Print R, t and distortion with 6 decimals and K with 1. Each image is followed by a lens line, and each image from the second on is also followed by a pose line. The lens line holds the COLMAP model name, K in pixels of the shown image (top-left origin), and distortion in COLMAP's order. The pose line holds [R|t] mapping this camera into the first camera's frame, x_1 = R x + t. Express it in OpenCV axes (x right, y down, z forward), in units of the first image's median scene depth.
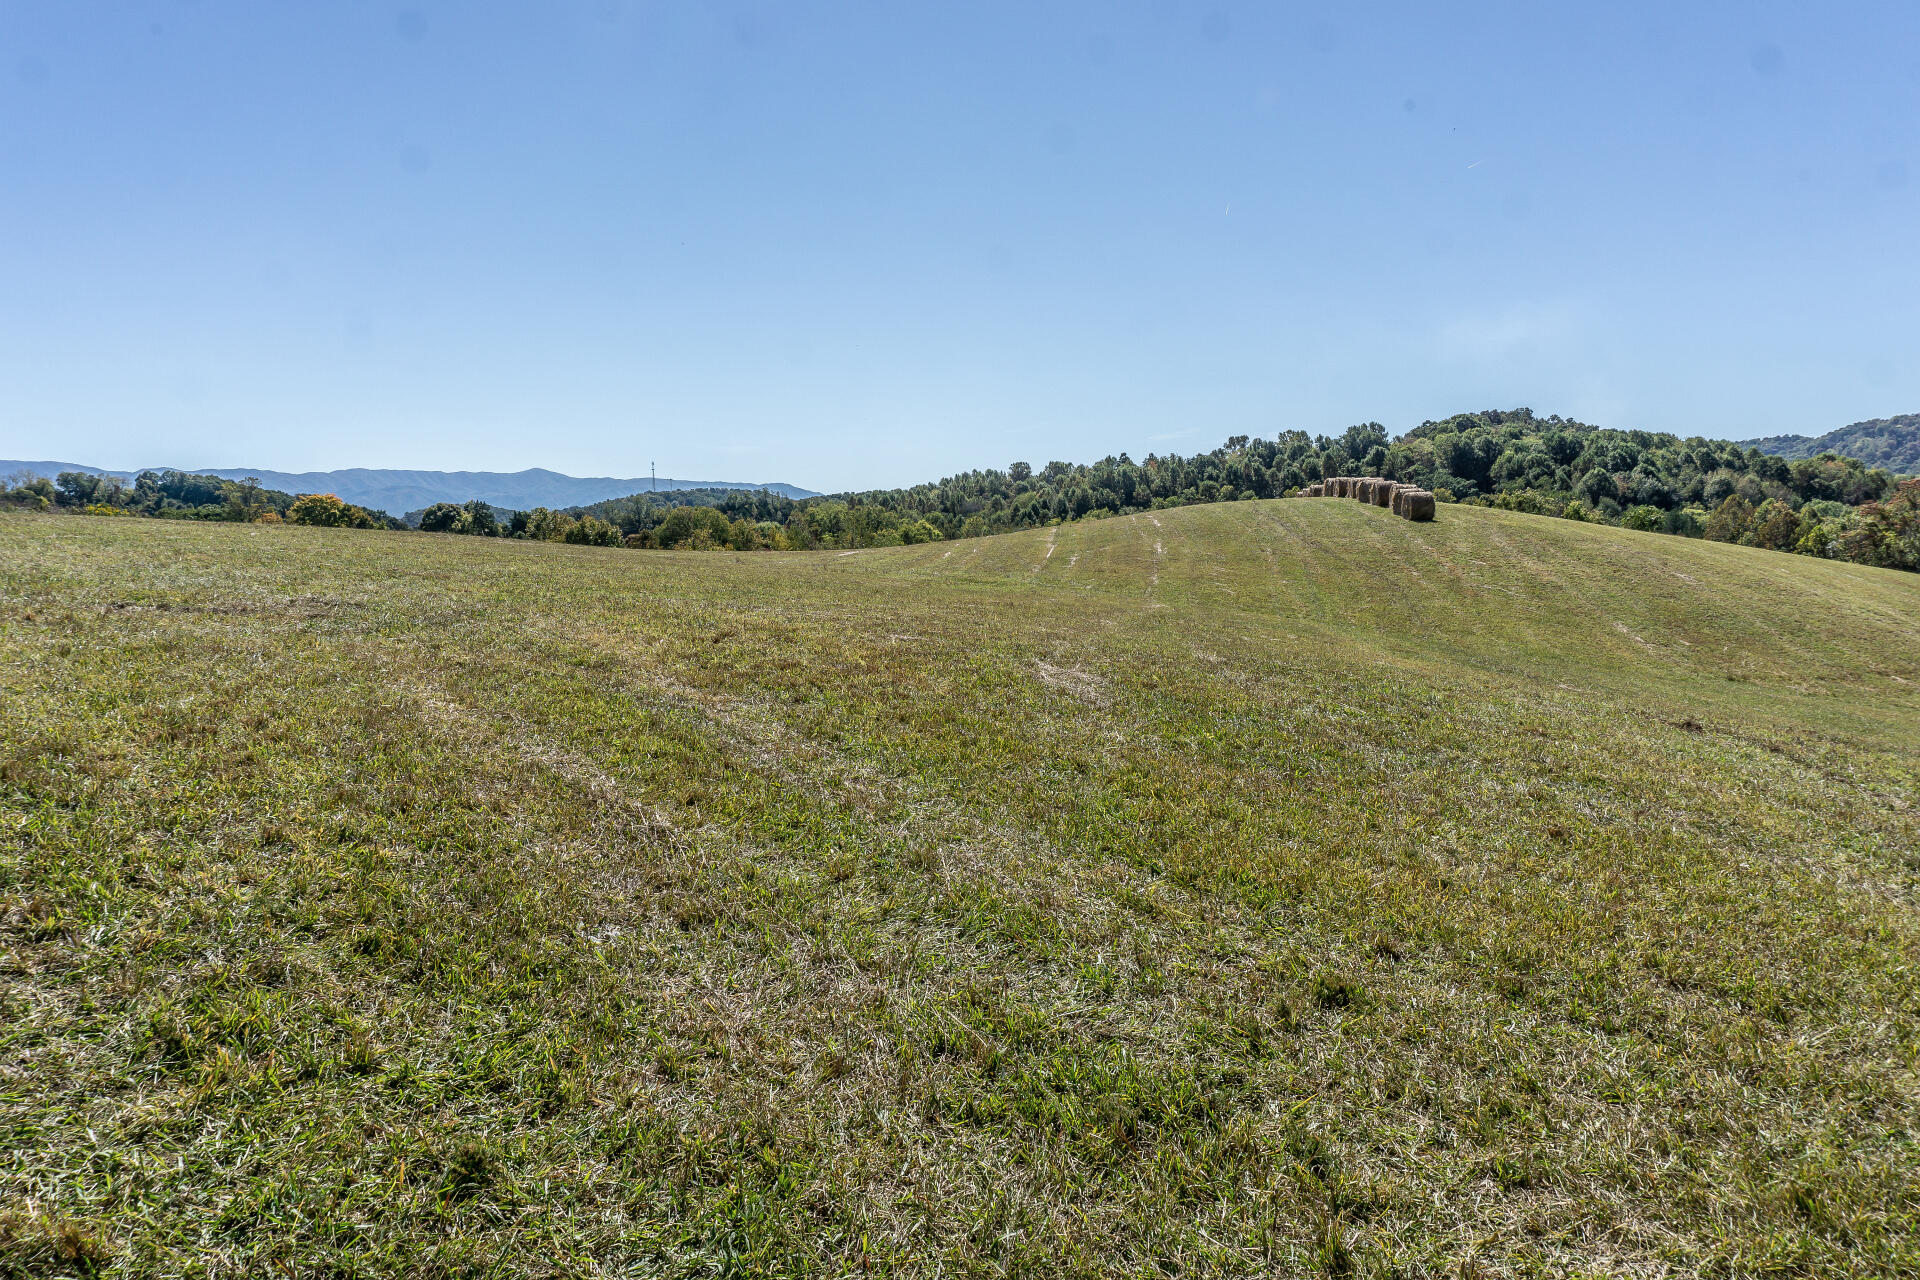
lens RADIAL K [[1271.7, 0, 962.0], [0, 1271.7, 642.1], [0, 0, 1]] dist [-0.026065, 0.000379]
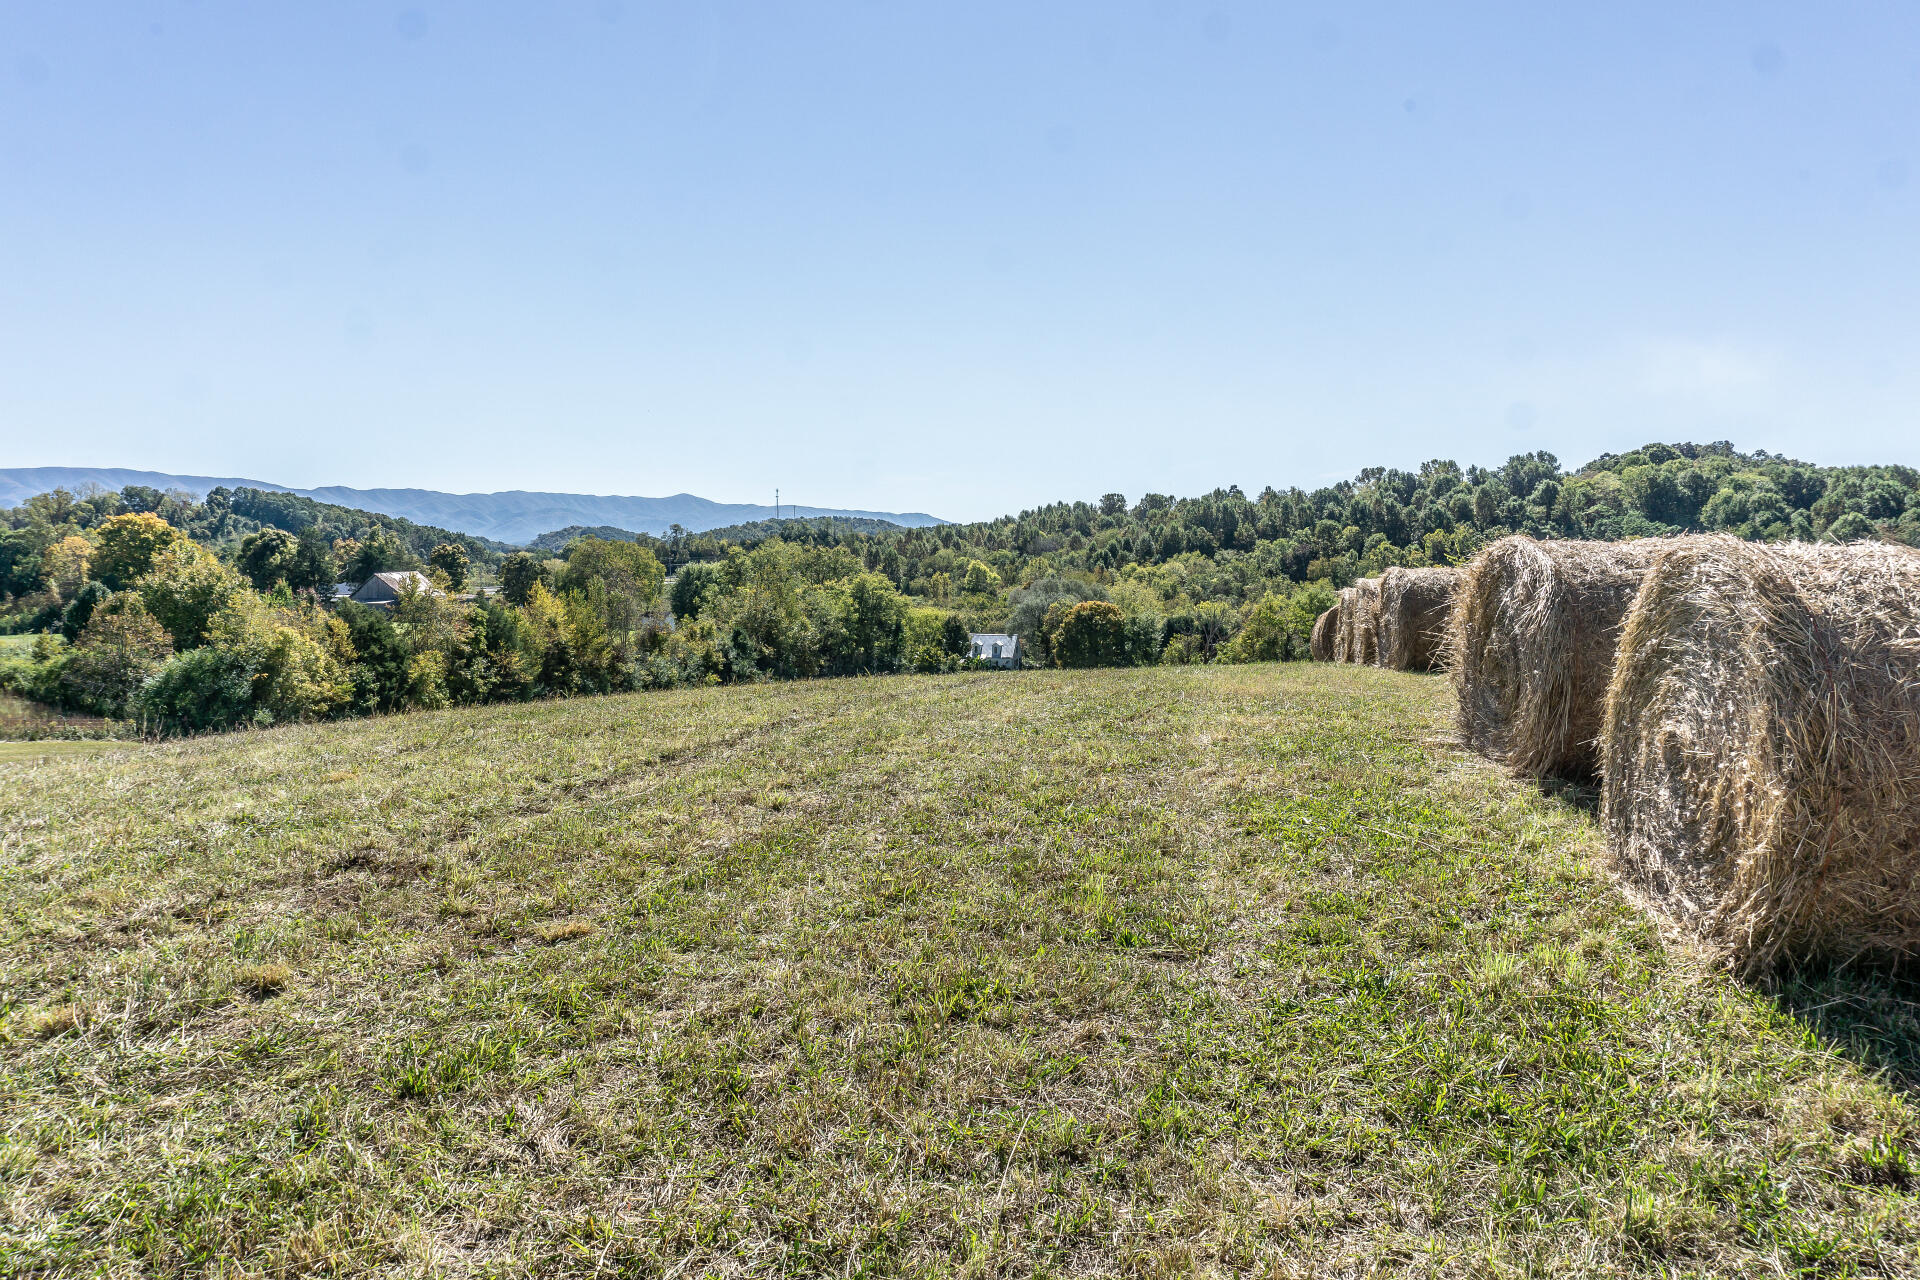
lens RADIAL K [[1271.7, 0, 962.6], [0, 1271.7, 625.6], [0, 0, 1]] dist [-0.026065, 0.000379]
pose [[0.993870, 0.028757, -0.106751, 0.074796], [-0.032772, 0.998813, -0.036047, -0.034123], [0.105588, 0.039324, 0.993632, 0.261550]]
